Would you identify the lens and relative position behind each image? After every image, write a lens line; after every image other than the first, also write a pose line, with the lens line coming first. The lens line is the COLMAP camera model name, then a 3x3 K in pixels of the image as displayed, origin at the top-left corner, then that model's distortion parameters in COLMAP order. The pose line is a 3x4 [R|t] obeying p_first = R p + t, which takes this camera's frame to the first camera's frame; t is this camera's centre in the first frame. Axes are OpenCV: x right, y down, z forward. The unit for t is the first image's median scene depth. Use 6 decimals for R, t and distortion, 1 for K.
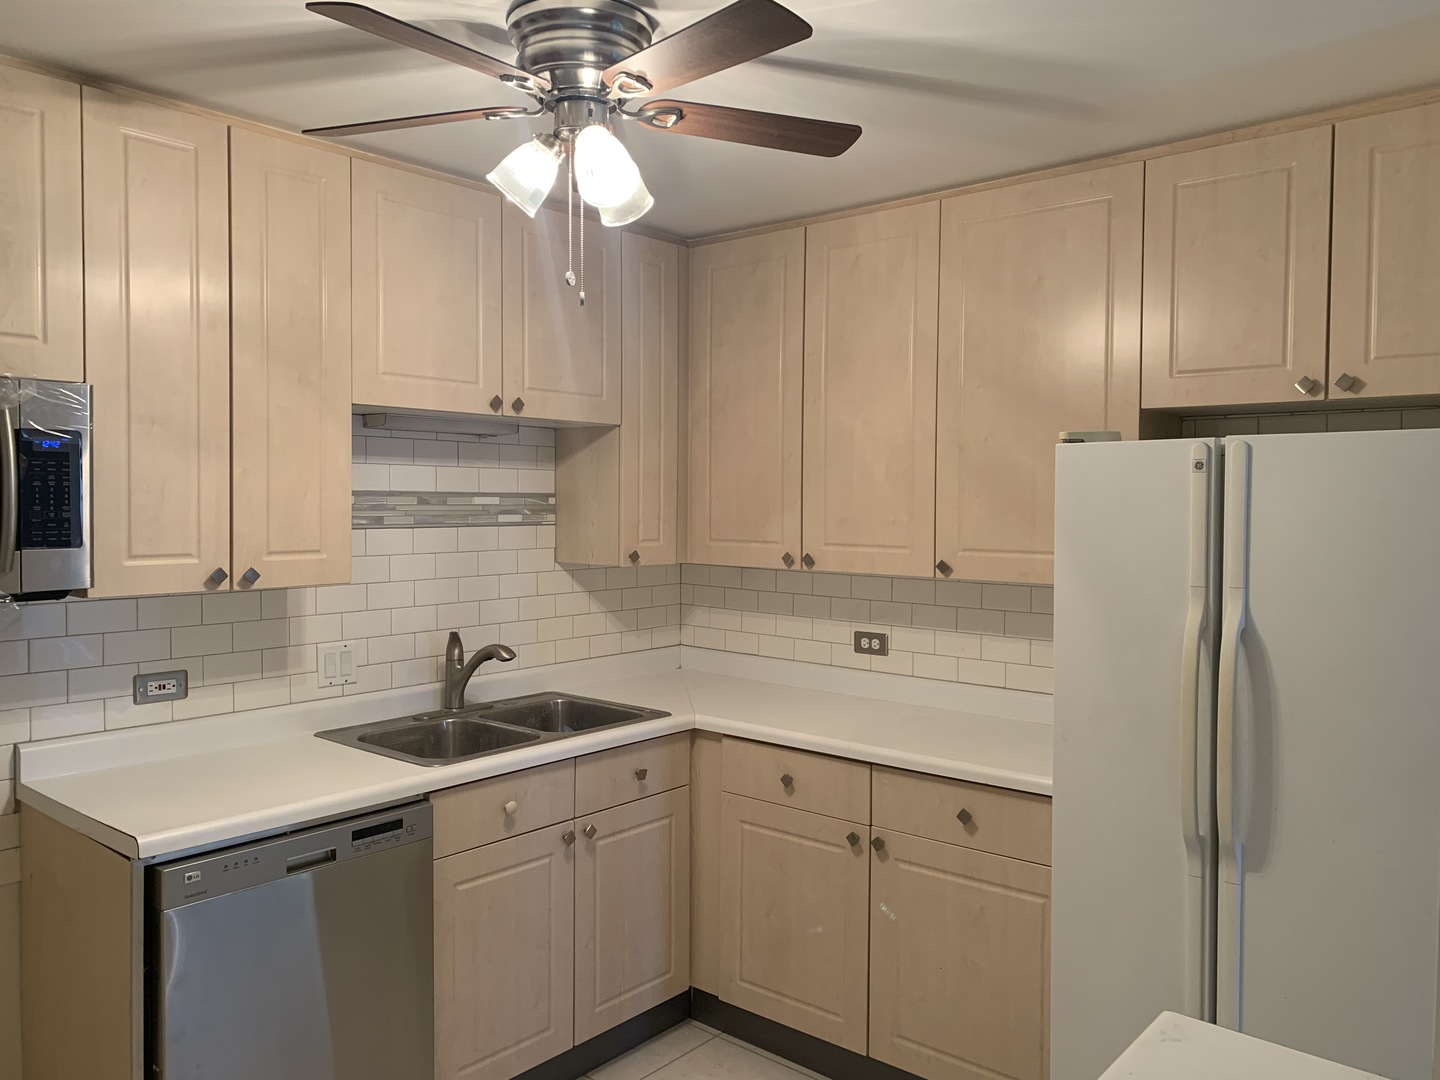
lens RADIAL K [[1112.6, 0, 712.5], [0, 1112.6, 528.9], [0, 0, 1]] dist [0.046505, -0.054331]
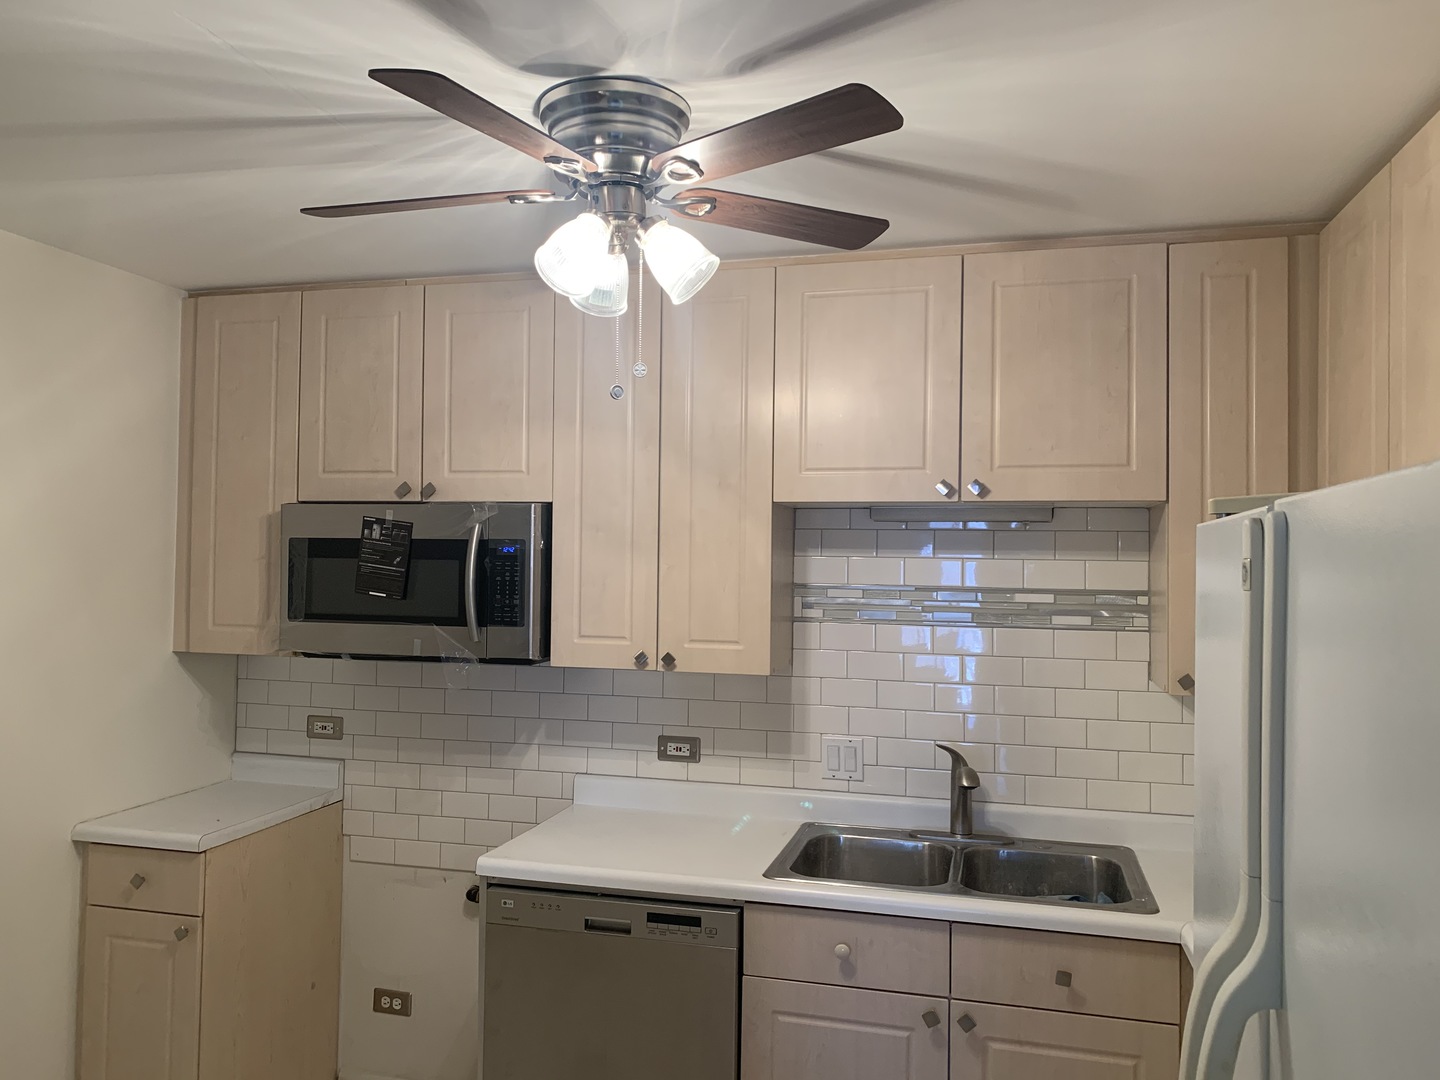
lens RADIAL K [[1112.6, 0, 706.9], [0, 1112.6, 520.8], [0, 0, 1]] dist [0.046505, -0.054331]
pose [[0.427441, -0.026783, -0.903647, 0.531459], [-0.035765, 0.998278, -0.046505, -0.040908], [0.903336, 0.052198, 0.425747, 0.467090]]
